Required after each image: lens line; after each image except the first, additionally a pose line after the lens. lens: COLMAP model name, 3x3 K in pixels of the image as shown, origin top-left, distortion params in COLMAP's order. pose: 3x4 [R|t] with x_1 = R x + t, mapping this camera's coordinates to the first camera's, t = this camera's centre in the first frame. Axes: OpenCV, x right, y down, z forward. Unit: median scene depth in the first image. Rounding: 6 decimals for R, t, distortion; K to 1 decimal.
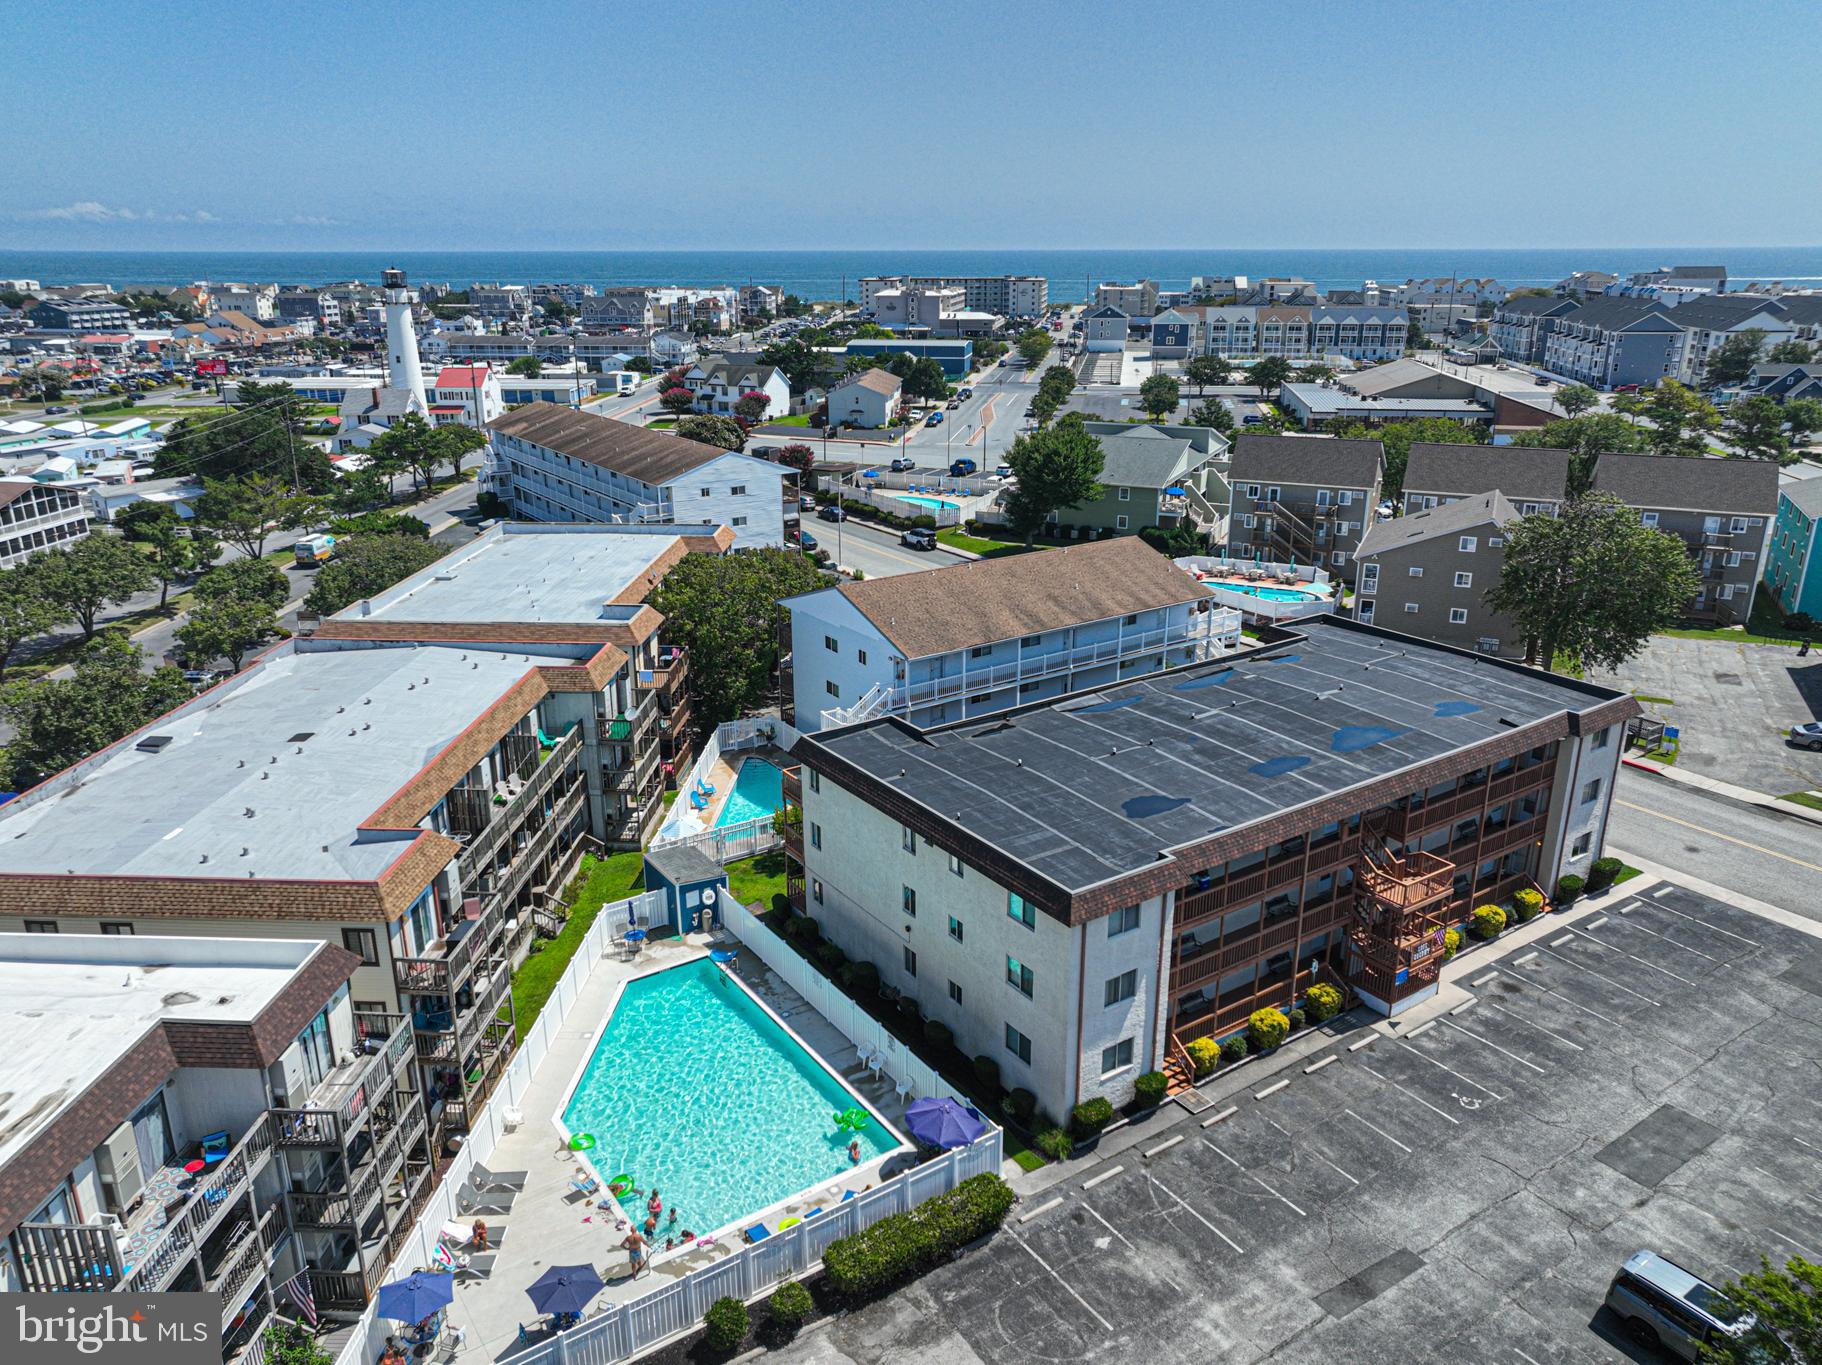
lens RADIAL K [[1283.6, 0, 911.0], [0, 1283.6, 682.5], [0, 0, 1]] dist [0.005518, 0.002060]
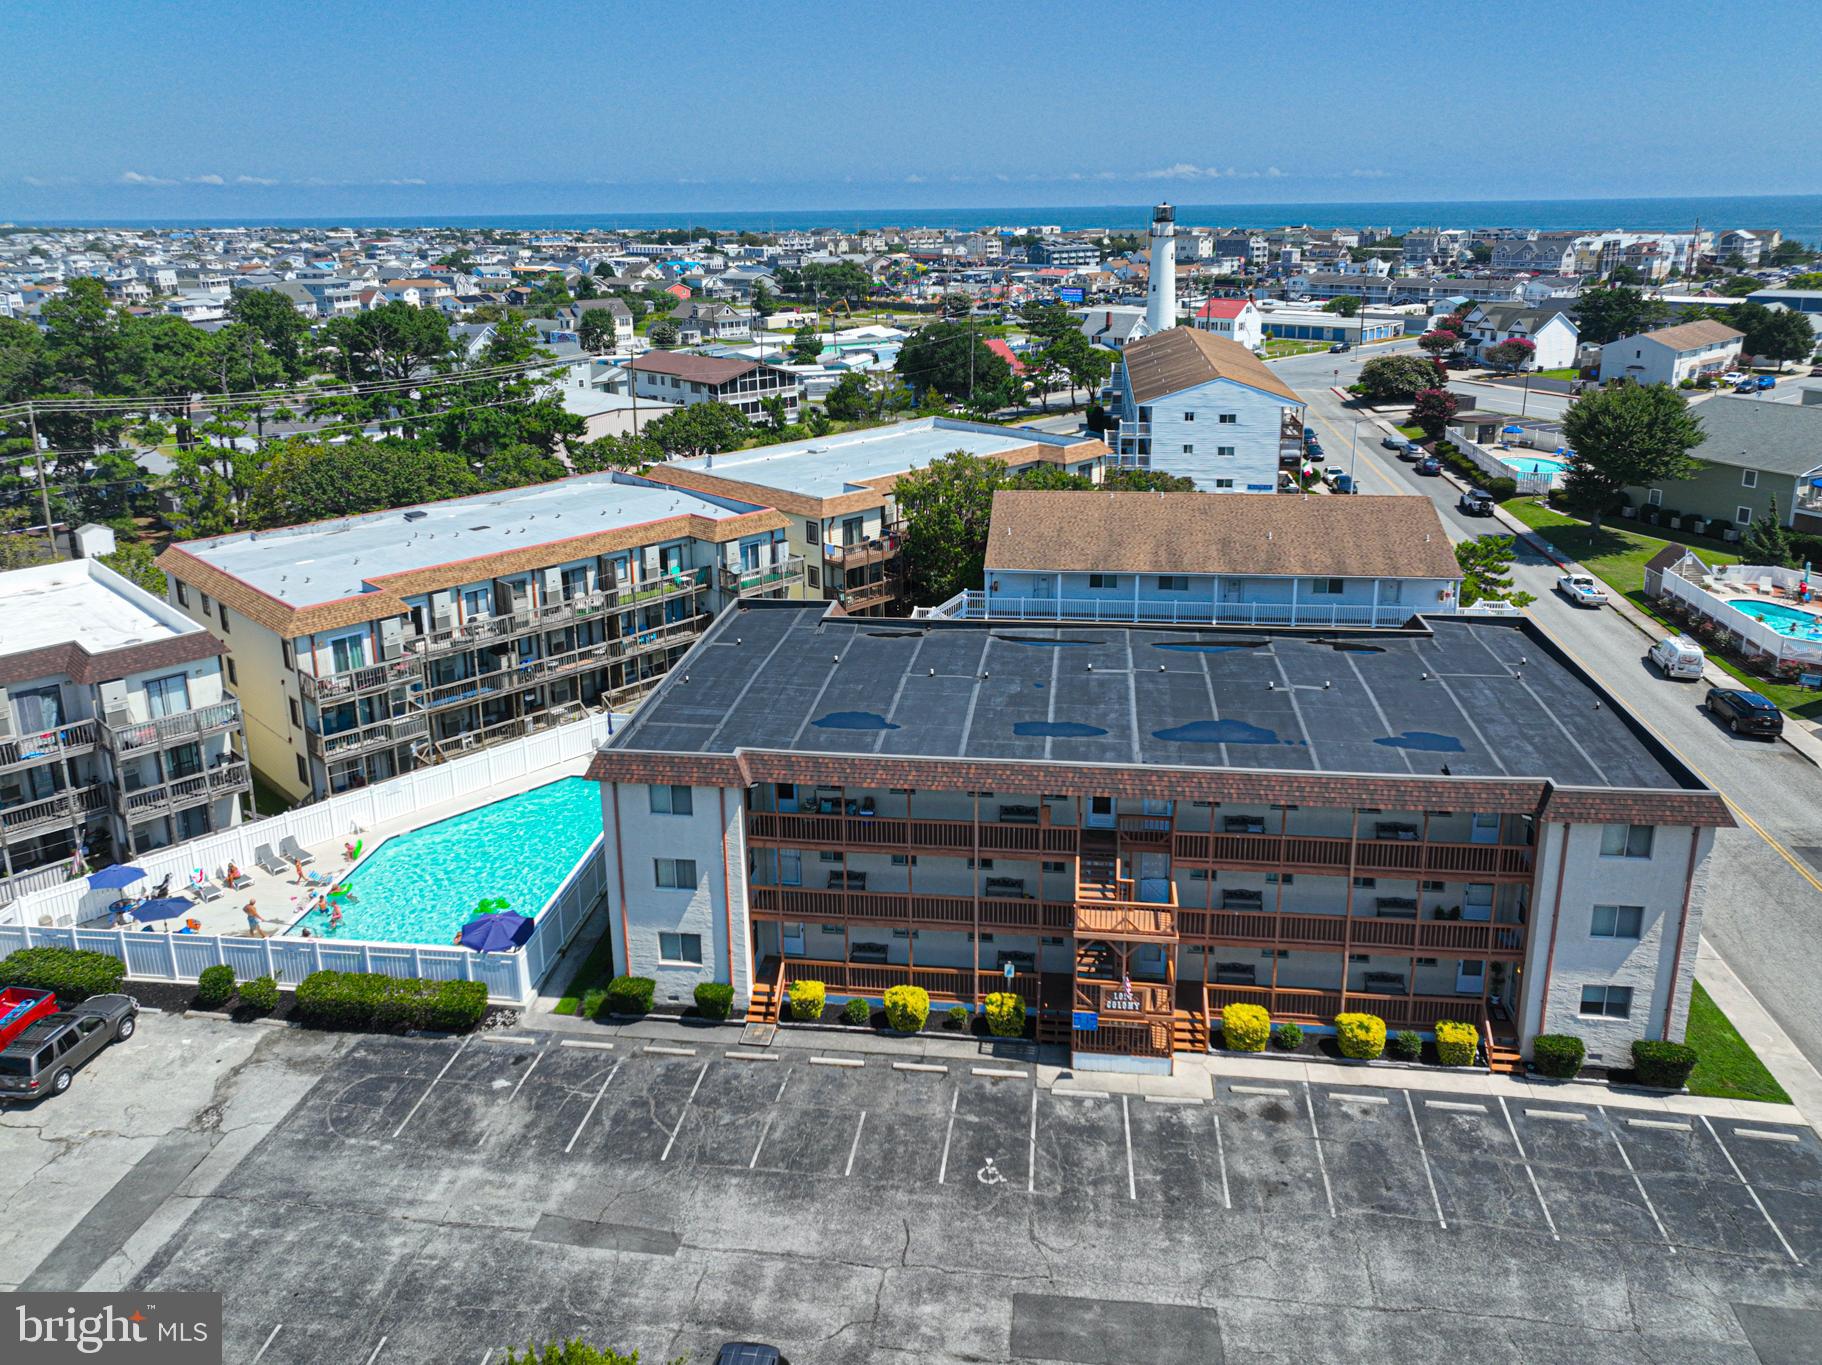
lens RADIAL K [[1319.5, 0, 914.3], [0, 1319.5, 549.8], [0, 0, 1]] dist [0.006855, 0.002669]
pose [[0.747943, 0.159426, -0.644333, 0.559543], [-0.201227, 0.979505, 0.008773, -0.028161], [0.632526, 0.123095, 0.764695, 0.201971]]
